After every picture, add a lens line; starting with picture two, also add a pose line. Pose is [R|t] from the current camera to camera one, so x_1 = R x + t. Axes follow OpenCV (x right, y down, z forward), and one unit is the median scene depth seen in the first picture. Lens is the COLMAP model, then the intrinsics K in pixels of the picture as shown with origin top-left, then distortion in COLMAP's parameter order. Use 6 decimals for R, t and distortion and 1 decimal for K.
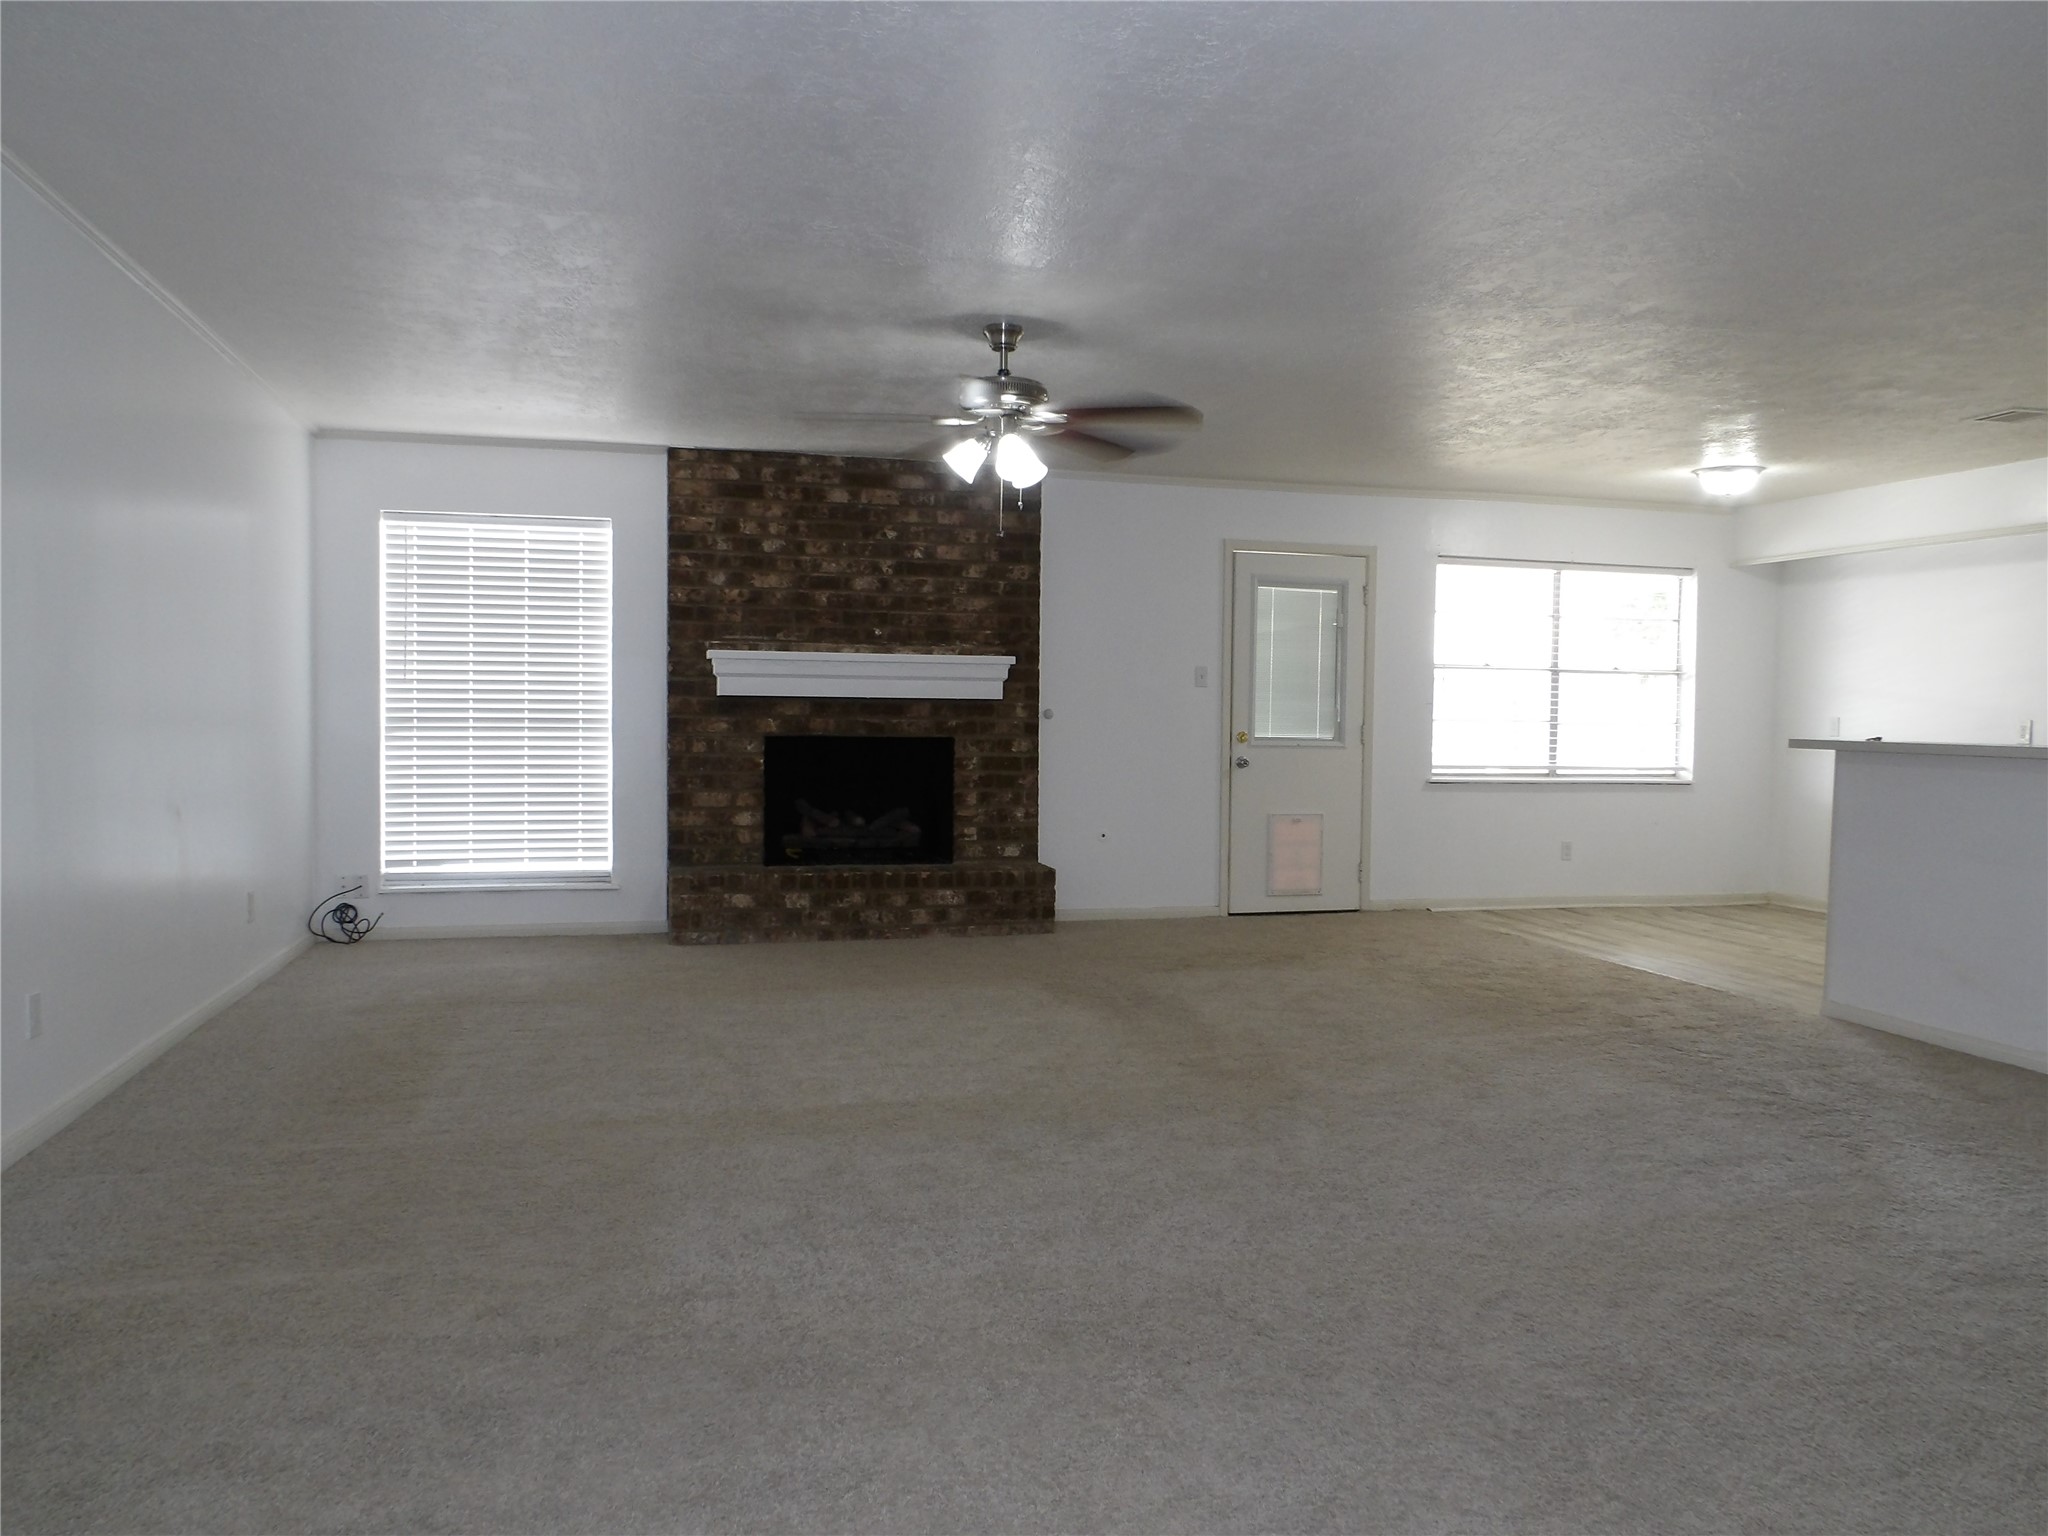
lens RADIAL K [[1474.6, 0, 1031.3], [0, 1474.6, 755.7], [0, 0, 1]] dist [0.005170, 0.006715]
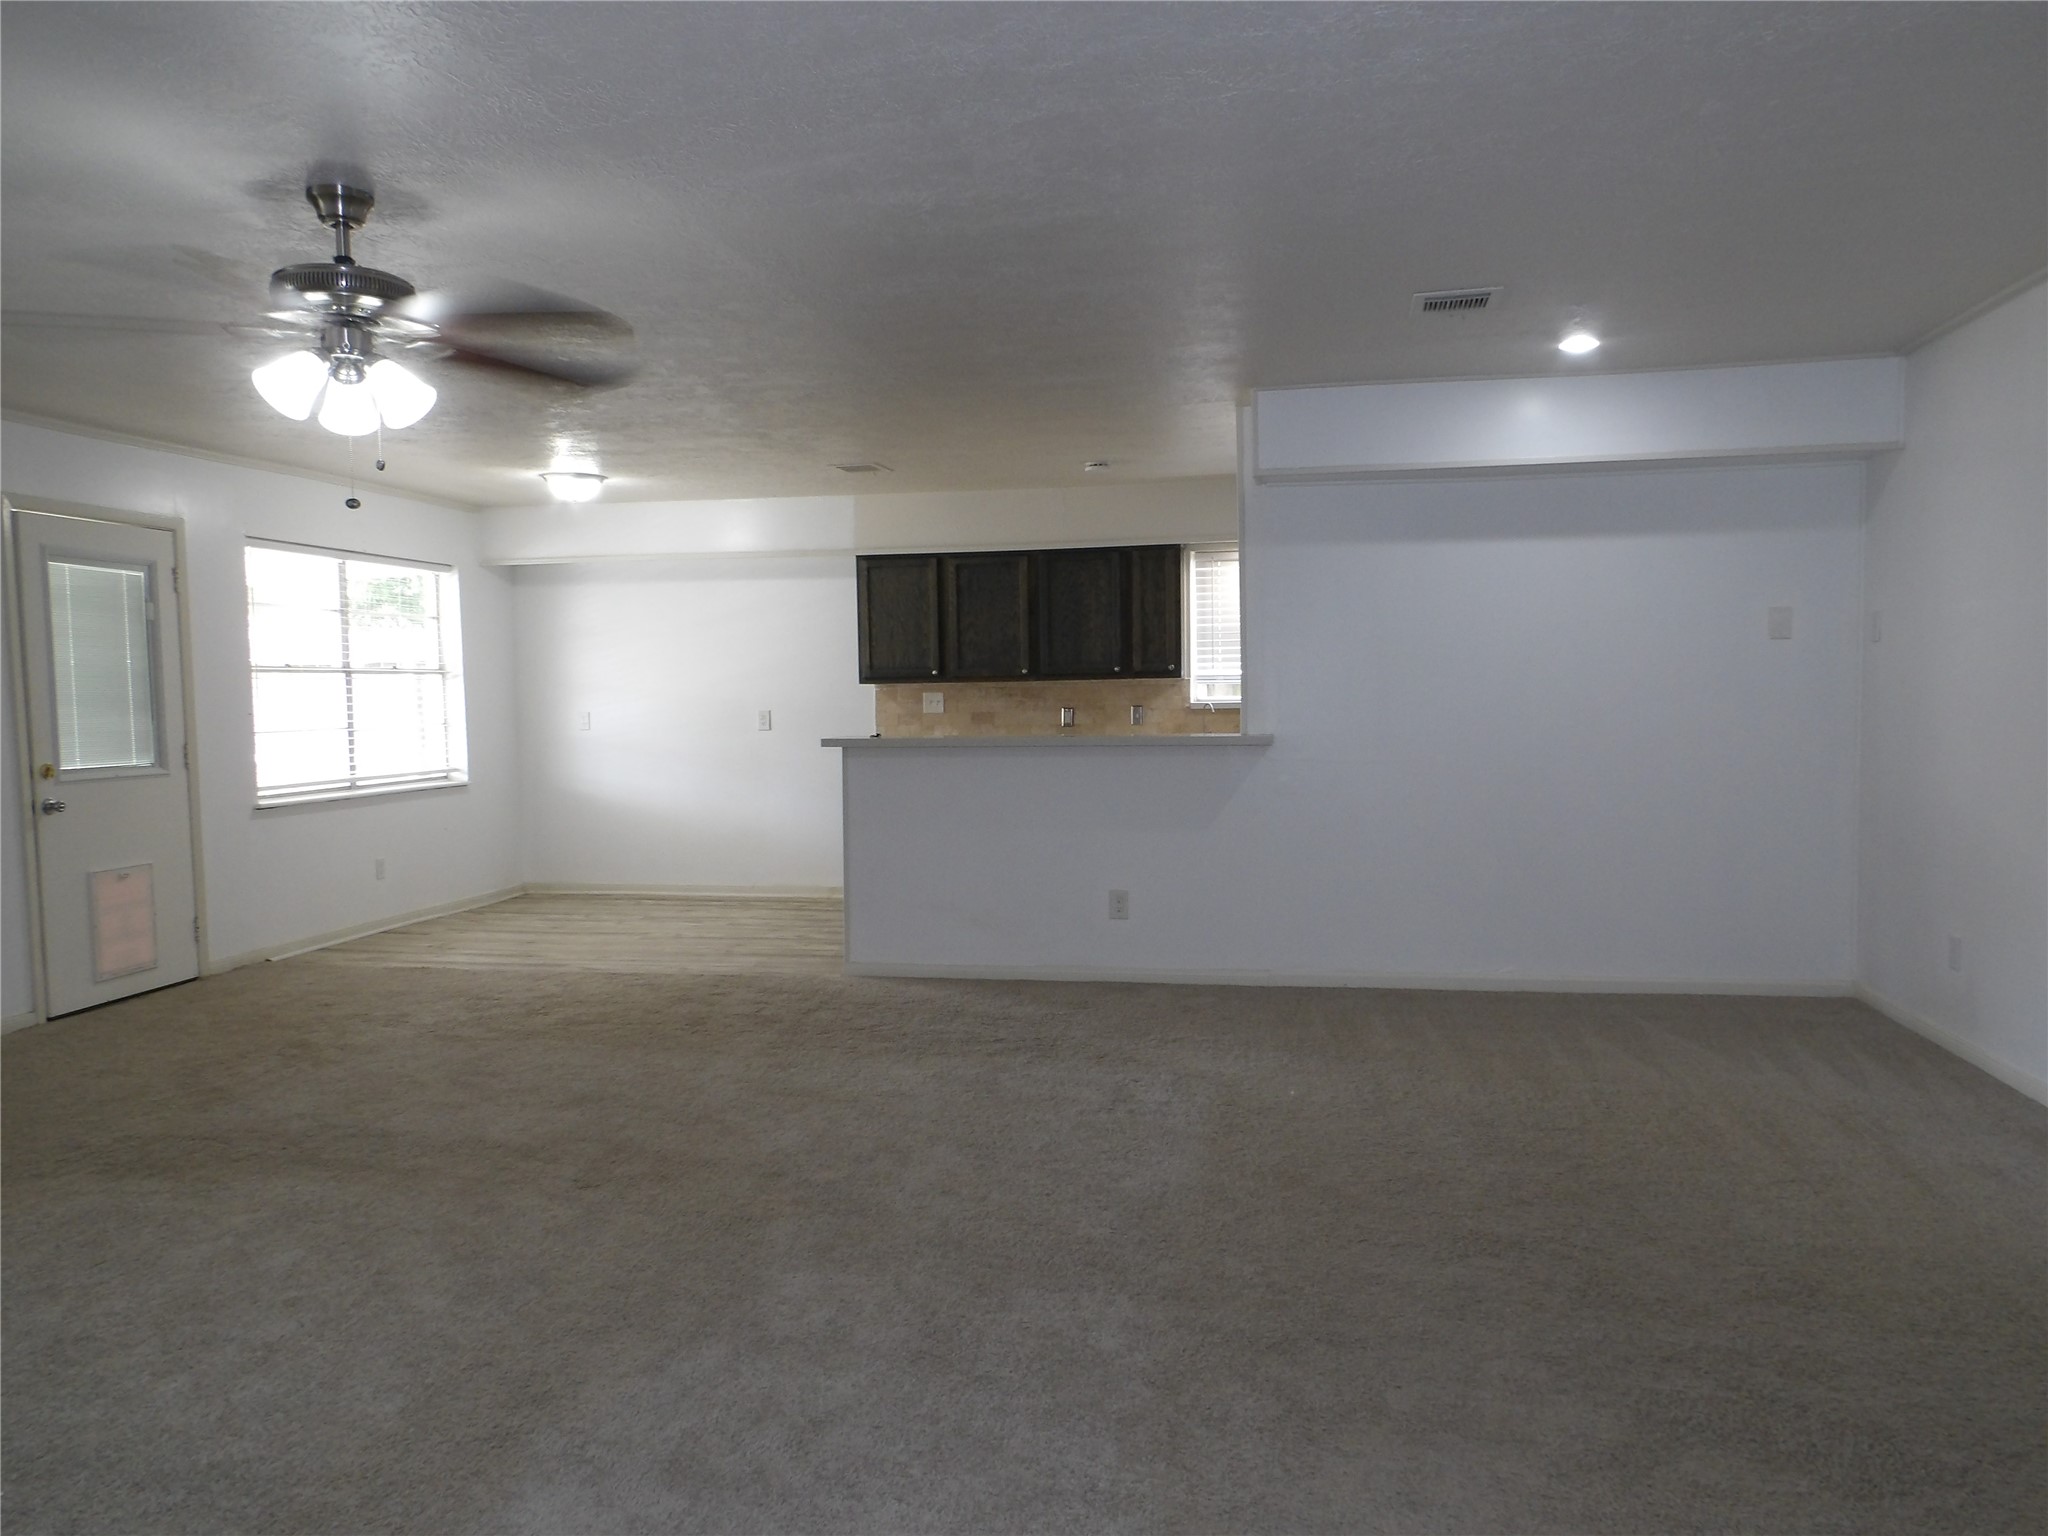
lens RADIAL K [[1474.6, 0, 1024.9], [0, 1474.6, 766.1], [0, 0, 1]] dist [0.005170, 0.006715]
pose [[0.435328, -0.070767, 0.897486, -0.288844], [0.050709, 0.997250, 0.054037, -0.029115], [-0.898843, 0.021987, 0.437719, 0.247749]]
